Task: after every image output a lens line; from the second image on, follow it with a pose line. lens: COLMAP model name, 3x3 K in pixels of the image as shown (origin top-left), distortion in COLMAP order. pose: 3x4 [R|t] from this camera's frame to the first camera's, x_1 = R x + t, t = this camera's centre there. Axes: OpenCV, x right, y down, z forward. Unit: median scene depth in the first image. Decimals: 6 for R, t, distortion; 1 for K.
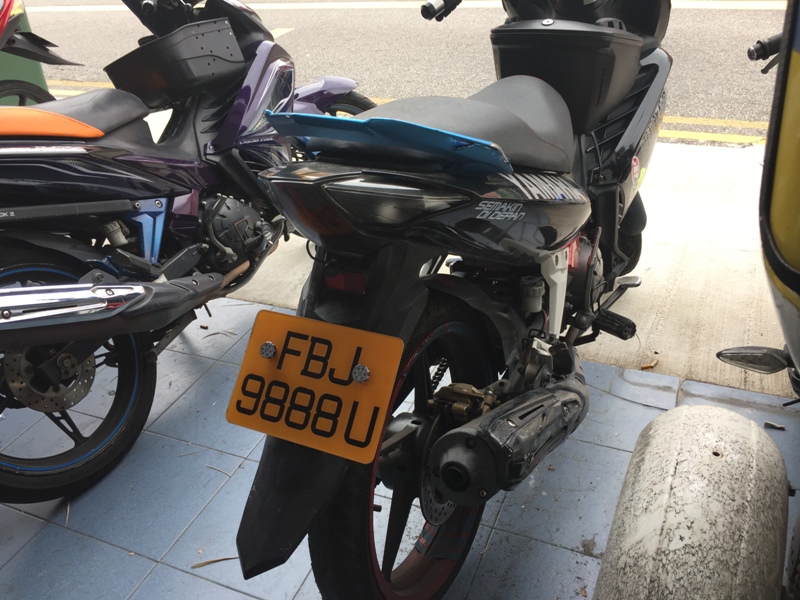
lens RADIAL K [[682.3, 0, 402.9], [0, 682.3, 299.5], [0, 0, 1]] dist [0.059837, -0.092838]
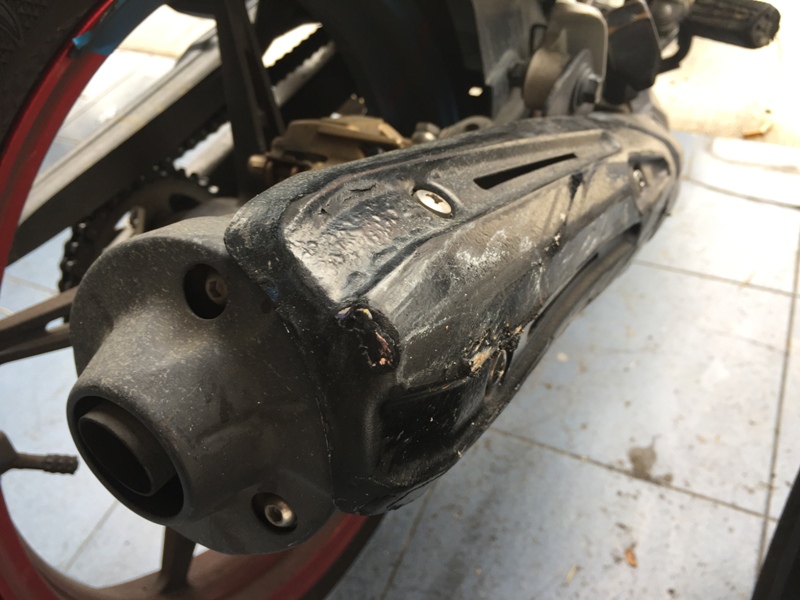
lens RADIAL K [[682.3, 0, 402.9], [0, 682.3, 299.5], [0, 0, 1]] dist [0.059837, -0.092838]
pose [[0.999496, -0.001169, -0.031719, 0.117356], [0.009378, 0.965578, 0.259945, 0.116046], [0.030323, -0.260111, 0.965102, 0.583087]]
